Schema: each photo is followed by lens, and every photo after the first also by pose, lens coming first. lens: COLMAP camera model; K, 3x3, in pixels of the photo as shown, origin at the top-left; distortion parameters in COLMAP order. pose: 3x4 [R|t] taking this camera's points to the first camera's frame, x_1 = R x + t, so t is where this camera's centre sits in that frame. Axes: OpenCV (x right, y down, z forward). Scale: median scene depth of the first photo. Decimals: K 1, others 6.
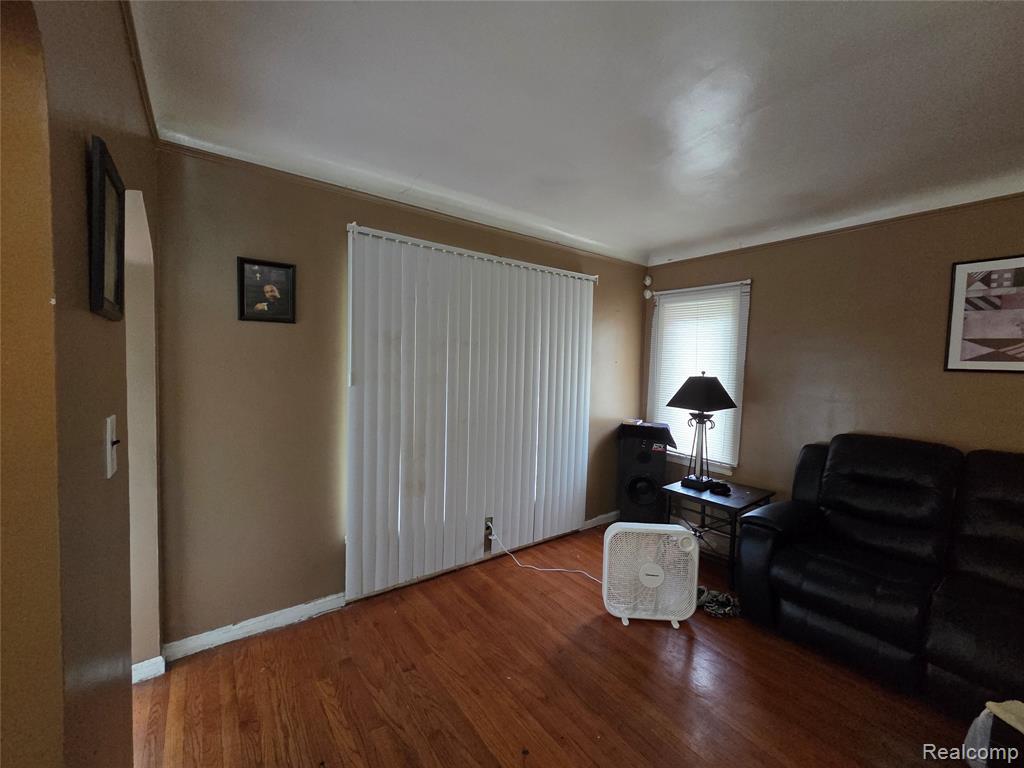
lens RADIAL K [[414.2, 0, 518.0], [0, 414.2, 381.0], [0, 0, 1]] dist [-0.000147, -0.000268]
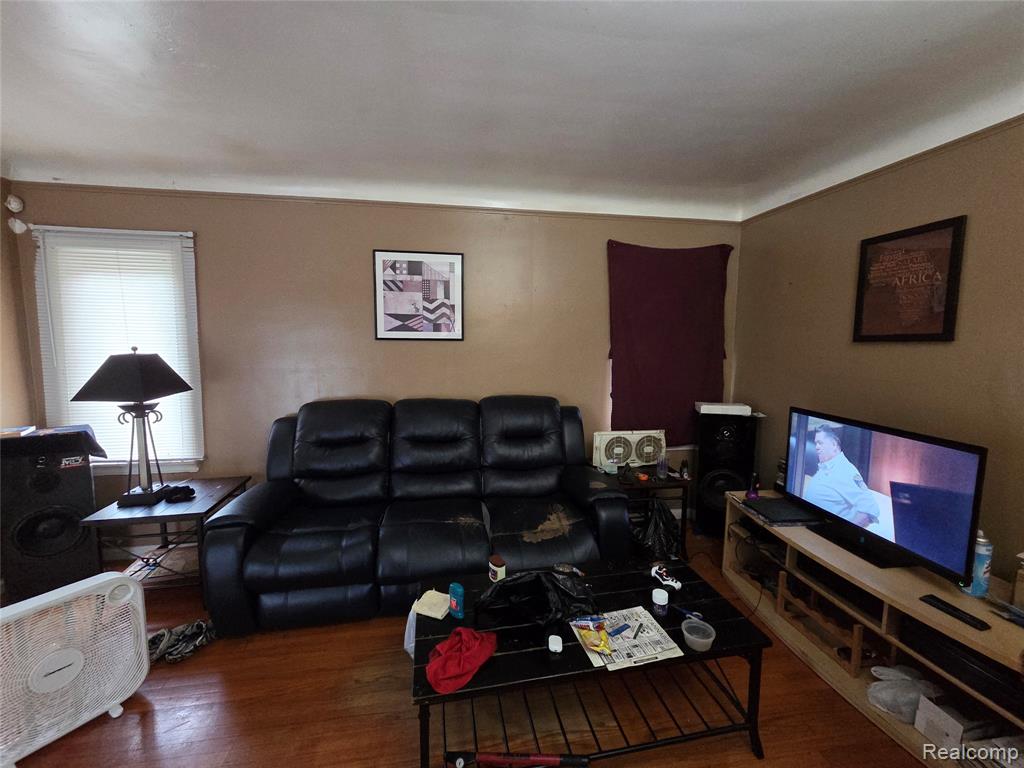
lens RADIAL K [[414.2, 0, 518.0], [0, 414.2, 381.0], [0, 0, 1]] dist [-0.000147, -0.000268]
pose [[0.446888, -0.109074, 0.887915, 0.098564], [0.049071, 0.994034, 0.097412, -0.001220], [-0.893243, 0.000039, 0.449574, 0.063326]]
